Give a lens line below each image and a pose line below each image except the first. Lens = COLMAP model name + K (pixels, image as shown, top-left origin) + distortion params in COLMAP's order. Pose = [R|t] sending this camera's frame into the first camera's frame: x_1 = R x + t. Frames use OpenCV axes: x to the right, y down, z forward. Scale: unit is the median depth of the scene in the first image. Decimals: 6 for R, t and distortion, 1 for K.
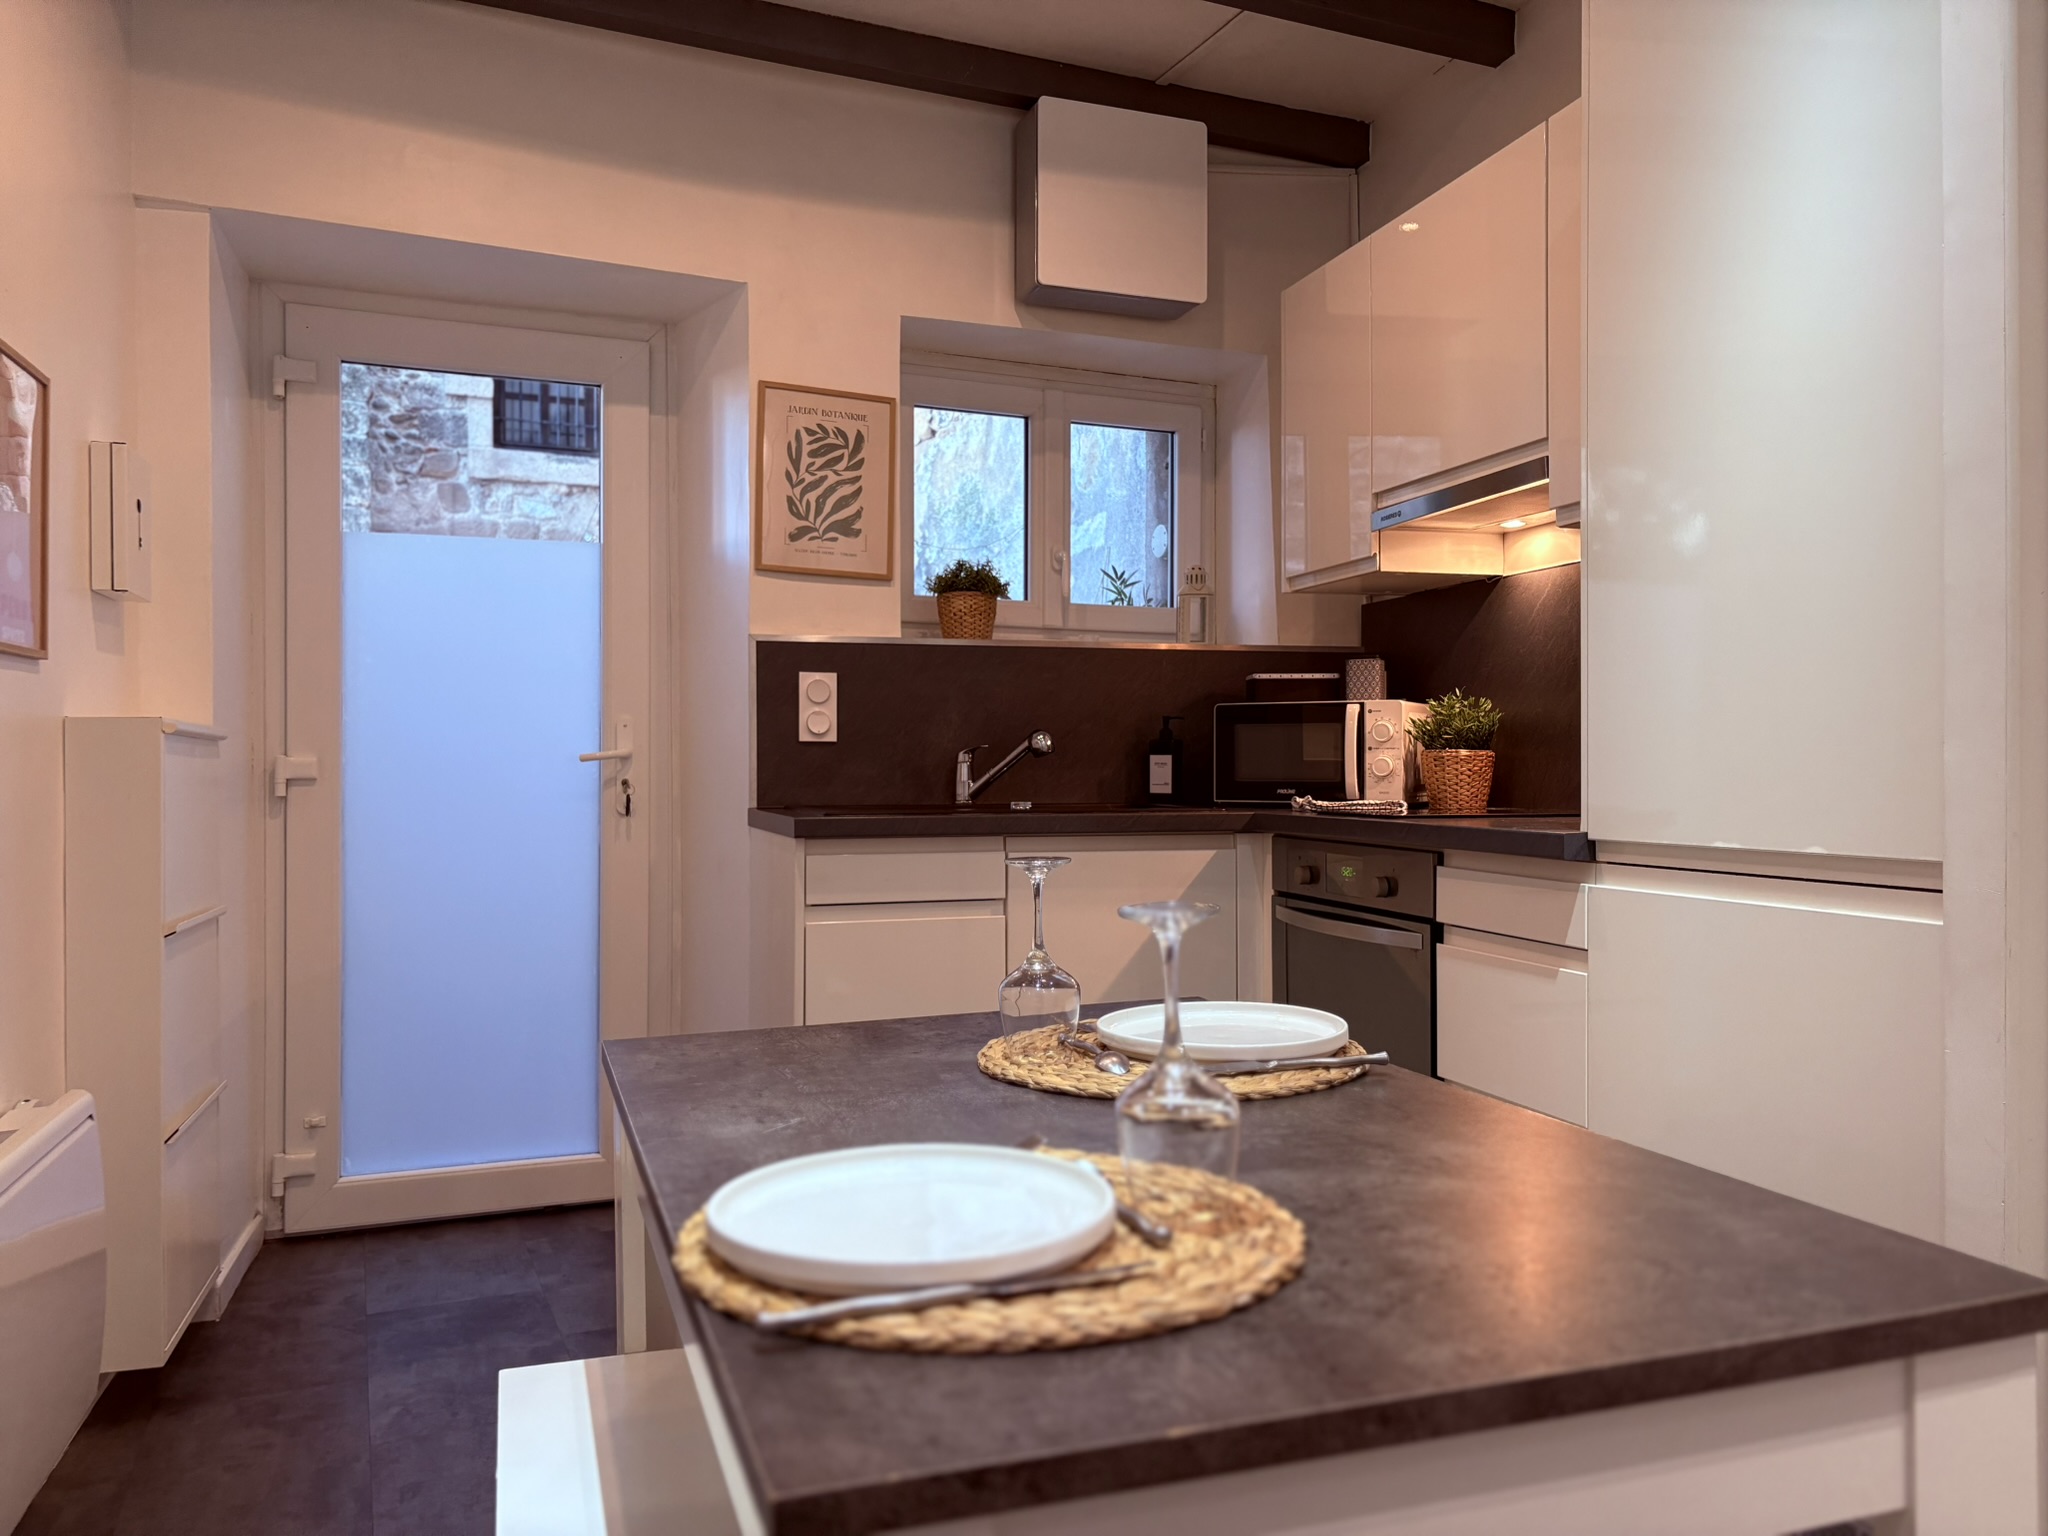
lens RADIAL K [[1583.5, 0, 1024.7], [0, 1583.5, 769.8], [0, 0, 1]] dist [0.008738, -0.012491]
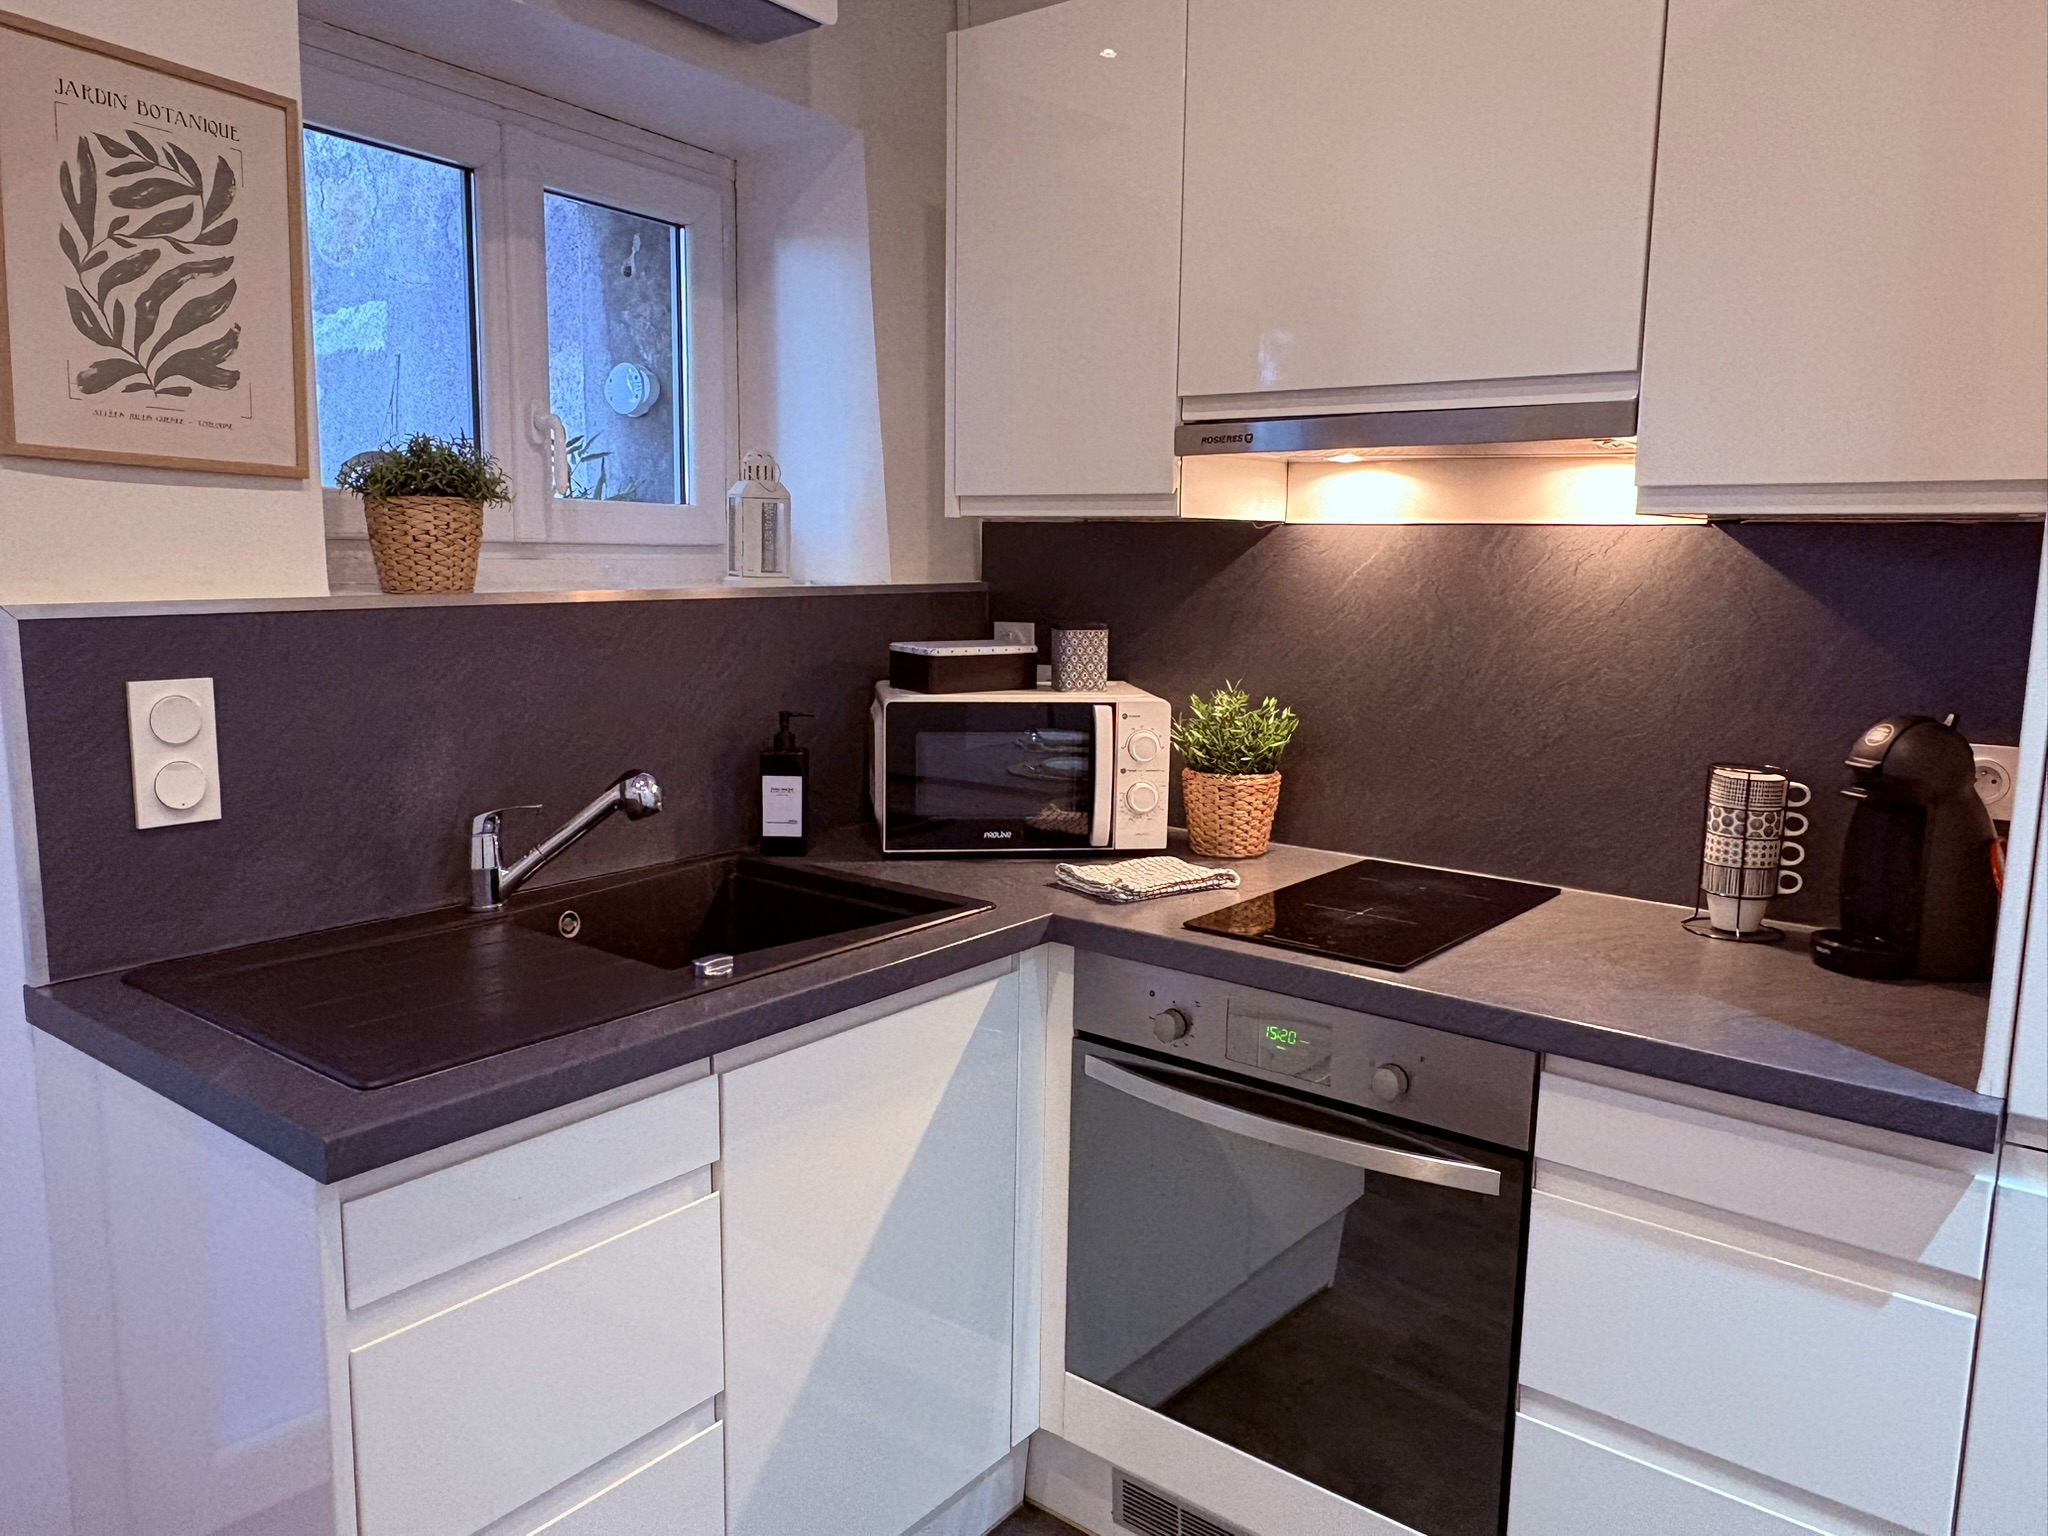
lens RADIAL K [[1478.8, 0, 1028.6], [0, 1478.8, 760.3], [0, 0, 1]] dist [0.010135, -0.027697]
pose [[0.828250, -0.065115, 0.556562, -0.172598], [-0.017279, 0.989786, 0.141513, -0.109064], [-0.560092, -0.126825, 0.818665, 0.510040]]
